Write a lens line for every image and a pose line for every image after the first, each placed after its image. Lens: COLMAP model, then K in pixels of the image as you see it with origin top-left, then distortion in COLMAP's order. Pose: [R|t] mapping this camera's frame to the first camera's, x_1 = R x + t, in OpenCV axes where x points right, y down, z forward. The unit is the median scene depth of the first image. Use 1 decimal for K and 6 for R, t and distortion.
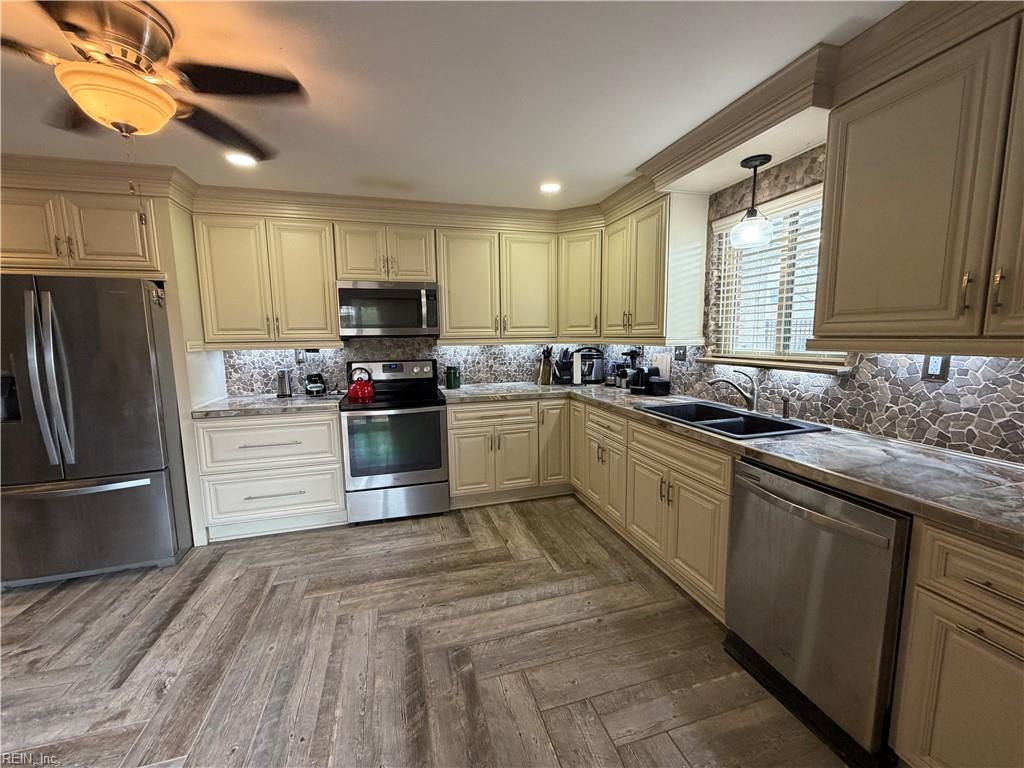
lens RADIAL K [[407.8, 0, 510.6], [0, 407.8, 384.9], [0, 0, 1]] dist [-0.000475, 0.000002]
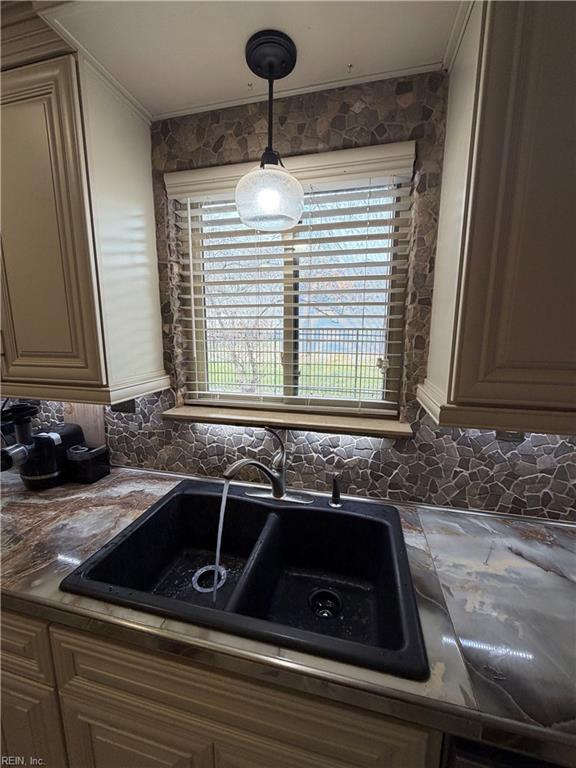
lens RADIAL K [[305.9, 0, 287.8], [0, 305.9, 382.1], [0, 0, 1]] dist [-0.000475, 0.000002]
pose [[0.493320, -0.125468, 0.860752, 0.187627], [0.095245, 0.991384, 0.089922, -0.141603], [-0.864618, 0.037622, 0.501019, 0.677264]]
